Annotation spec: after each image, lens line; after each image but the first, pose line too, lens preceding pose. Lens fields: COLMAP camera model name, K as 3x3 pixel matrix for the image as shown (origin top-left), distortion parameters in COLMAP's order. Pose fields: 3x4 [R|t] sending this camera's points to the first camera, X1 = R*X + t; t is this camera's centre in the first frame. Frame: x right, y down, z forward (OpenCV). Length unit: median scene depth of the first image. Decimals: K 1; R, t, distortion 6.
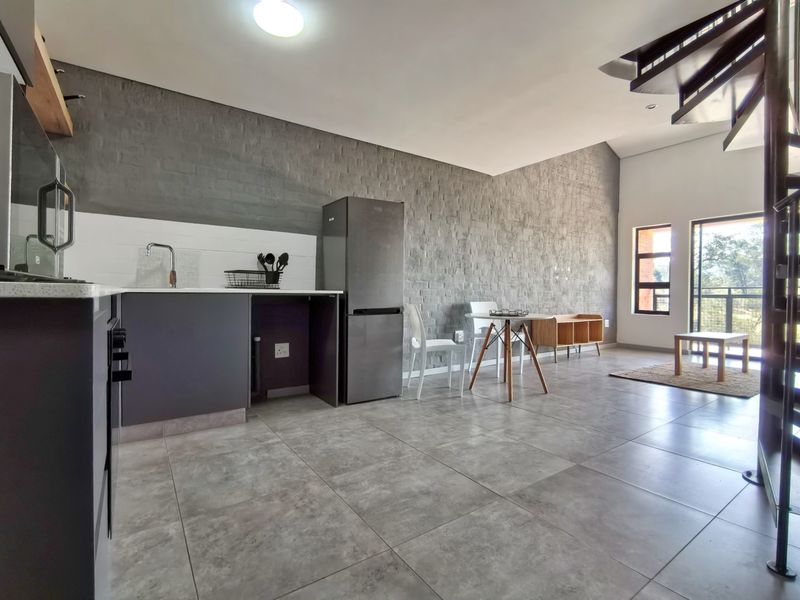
lens RADIAL K [[384.3, 0, 399.5], [0, 384.3, 297.5], [0, 0, 1]] dist [-0.011439, -0.003231]
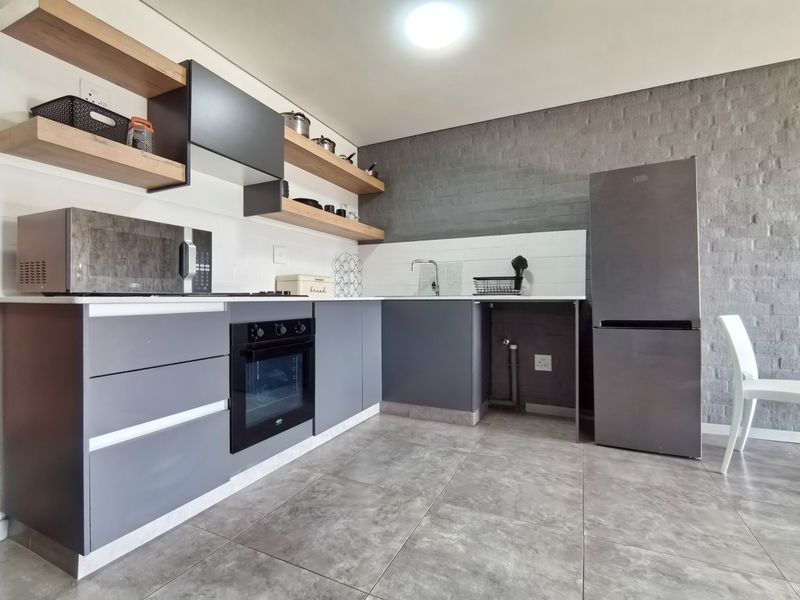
lens RADIAL K [[384.3, 0, 398.0], [0, 384.3, 297.6], [0, 0, 1]] dist [-0.011439, -0.003231]
pose [[0.484438, -0.011616, -0.874749, 0.409579], [-0.002289, 0.999892, -0.014545, -0.002102], [0.874823, 0.009048, 0.484359, 0.334480]]
